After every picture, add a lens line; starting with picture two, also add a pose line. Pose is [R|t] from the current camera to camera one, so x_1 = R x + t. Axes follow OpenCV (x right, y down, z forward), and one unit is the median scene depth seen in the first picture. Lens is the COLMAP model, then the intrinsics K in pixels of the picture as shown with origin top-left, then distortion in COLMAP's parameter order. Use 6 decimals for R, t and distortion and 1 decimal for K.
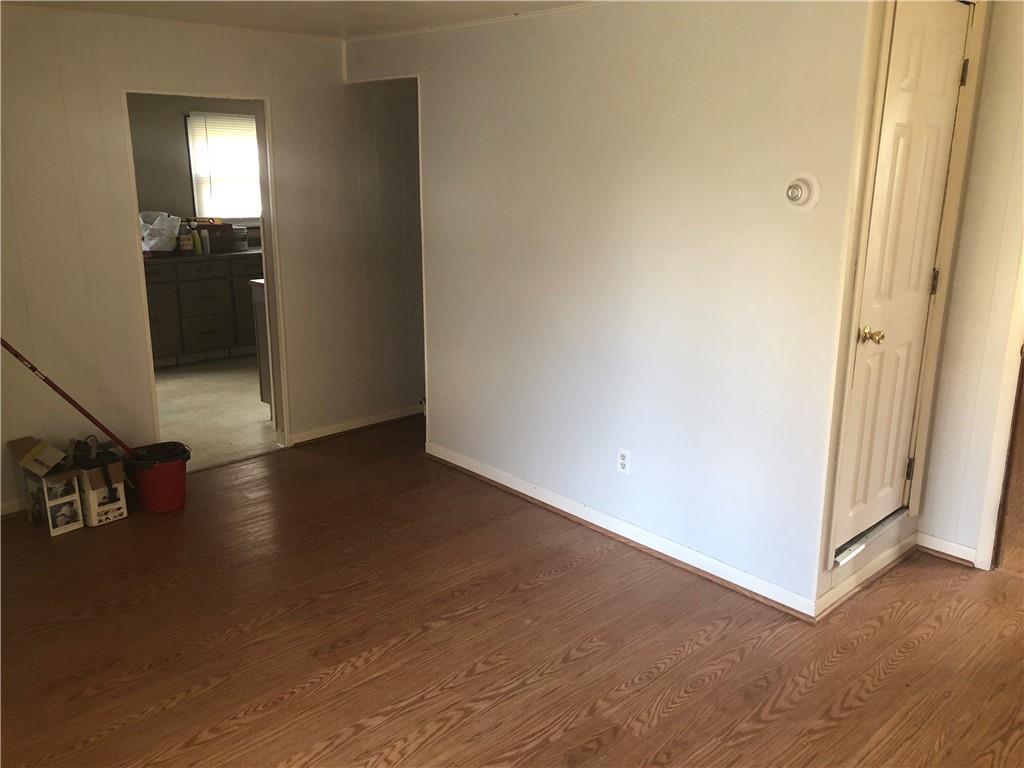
lens RADIAL K [[845.7, 0, 508.3], [0, 845.7, 378.7], [0, 0, 1]] dist [0.067753, -0.055136]
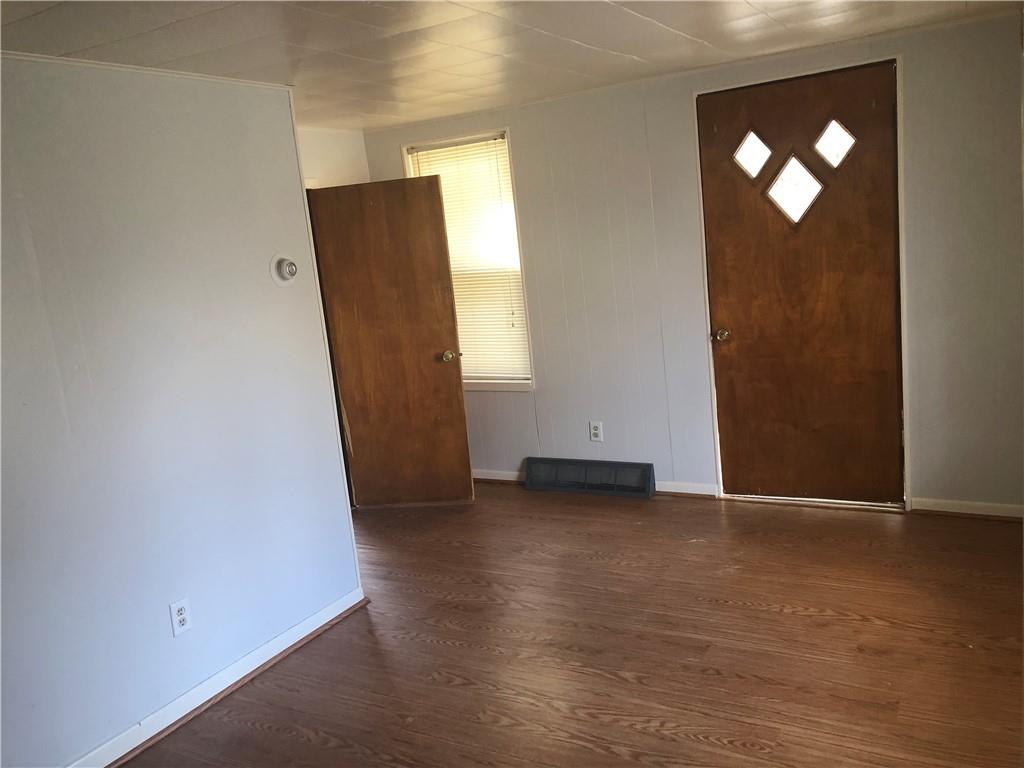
lens RADIAL K [[845.7, 0, 508.3], [0, 845.7, 378.7], [0, 0, 1]] dist [0.067753, -0.055136]
pose [[-0.307996, -0.130162, 0.942442, -0.969397], [0.336004, 0.911879, 0.235749, -0.273262], [-0.890079, 0.389274, -0.237120, 1.137165]]
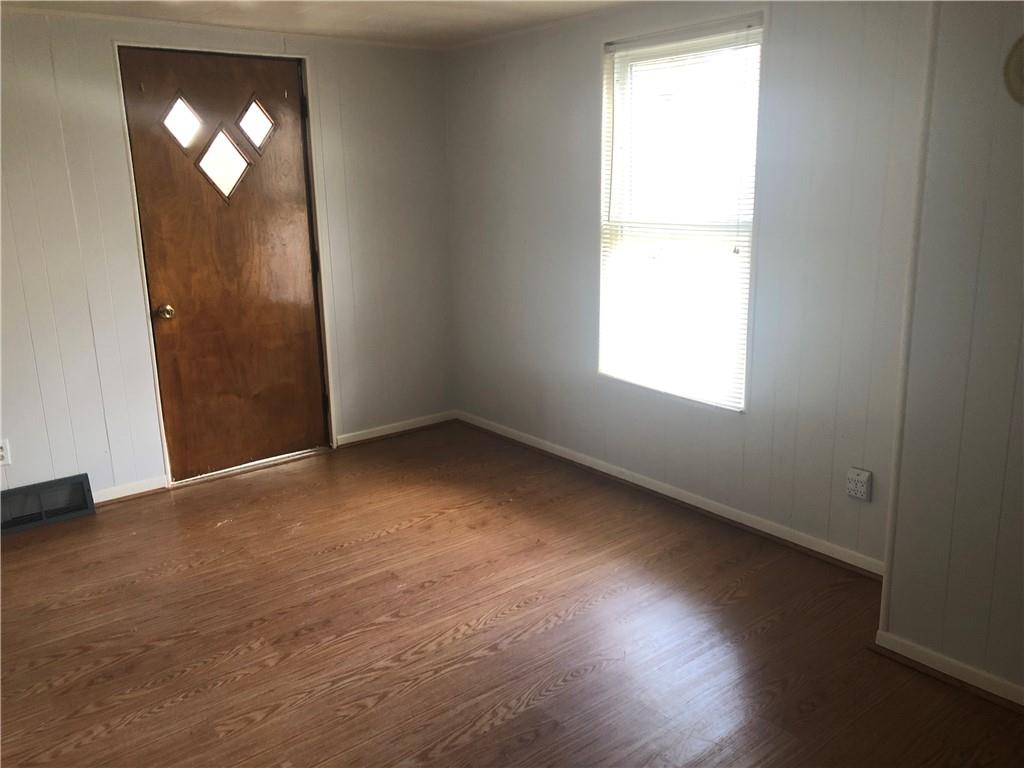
lens RADIAL K [[845.7, 0, 508.3], [0, 845.7, 378.7], [0, 0, 1]] dist [0.067753, -0.055136]
pose [[-0.996672, 0.011123, 0.080759, -0.273820], [0.048072, 0.880272, 0.472028, -0.419753], [-0.065840, 0.474339, -0.877877, 1.726956]]
